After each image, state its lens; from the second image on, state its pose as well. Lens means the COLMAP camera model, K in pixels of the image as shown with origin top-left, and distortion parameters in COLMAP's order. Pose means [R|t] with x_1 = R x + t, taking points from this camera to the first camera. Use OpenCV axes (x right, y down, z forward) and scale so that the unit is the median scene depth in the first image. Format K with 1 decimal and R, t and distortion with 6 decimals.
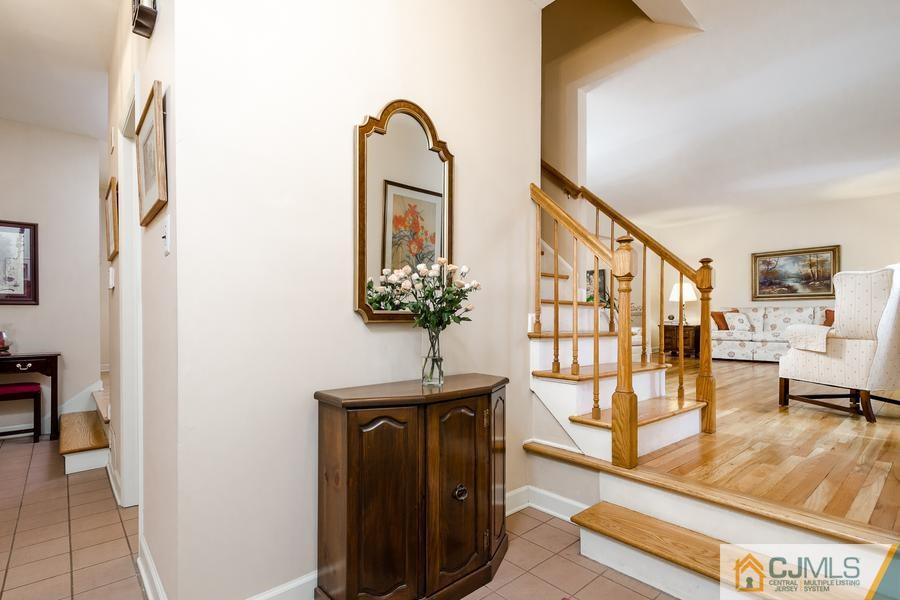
lens RADIAL K [[444.3, 0, 428.1], [0, 444.3, 315.4], [0, 0, 1]] dist [0.011302, -0.004303]
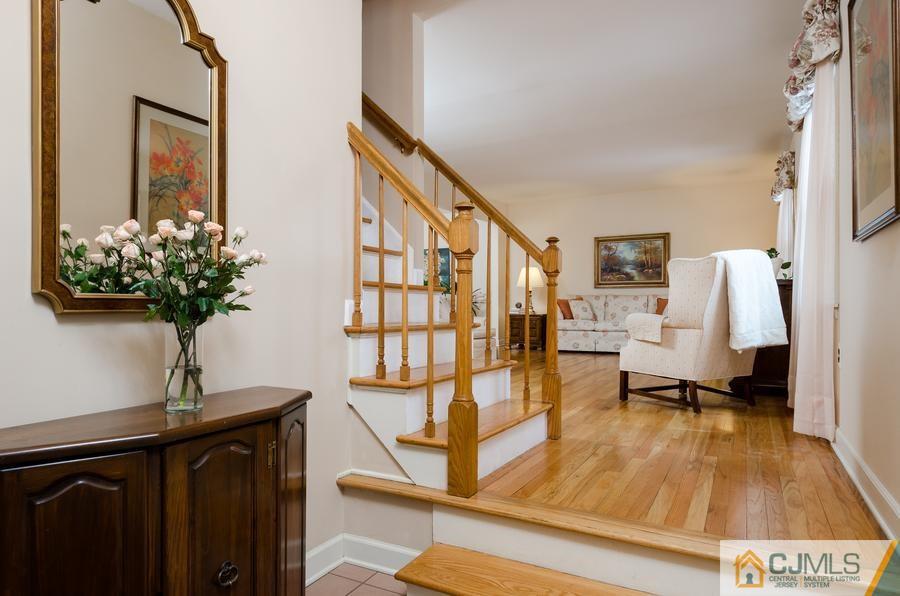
lens RADIAL K [[555.6, 0, 444.4], [0, 555.6, 305.9], [0, 0, 1]] dist [0.019396, 0.000871]
pose [[0.933812, 0.002601, 0.357754, 0.048509], [-0.005026, 0.999970, 0.005849, -0.000328], [-0.357728, -0.007260, 0.933798, 0.079036]]
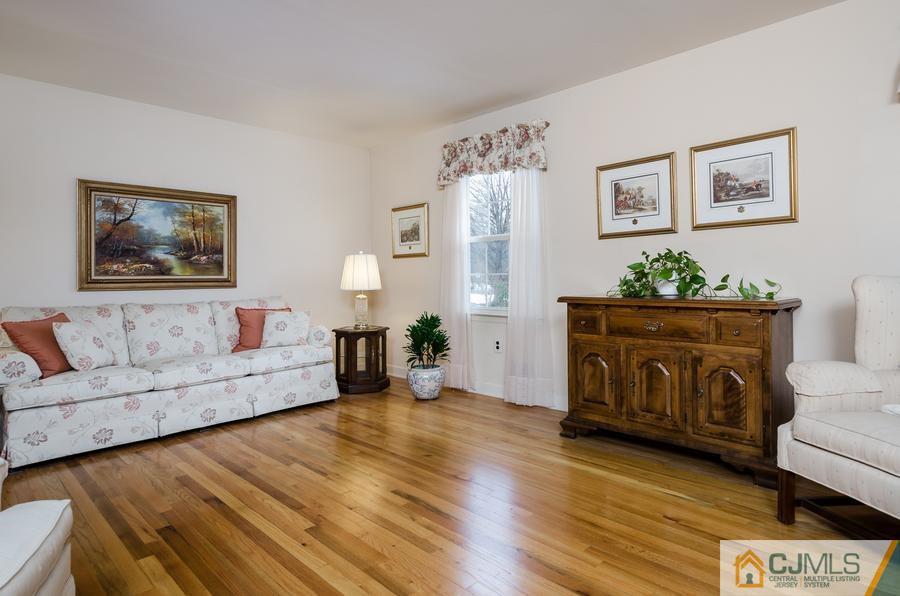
lens RADIAL K [[500.4, 0, 481.2], [0, 500.4, 276.8], [0, 0, 1]] dist [0.013716, -0.000297]
pose [[-0.126912, 0.010228, 0.991861, 0.690270], [0.008171, 0.999924, -0.009265, -0.129836], [-0.991880, 0.006929, -0.126986, 2.356506]]
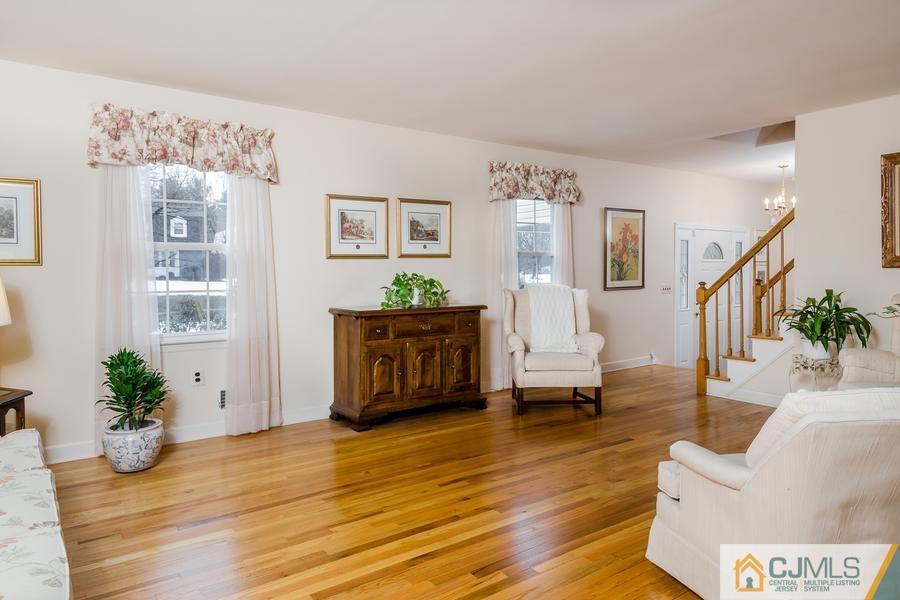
lens RADIAL K [[555.6, 0, 453.0], [0, 555.6, 293.5], [0, 0, 1]] dist [0.019396, 0.000871]
pose [[-0.996482, 0.008107, 0.083410, 1.665541], [0.011112, 0.999304, 0.035619, -0.208103], [-0.083063, 0.036421, -0.995879, 3.806414]]
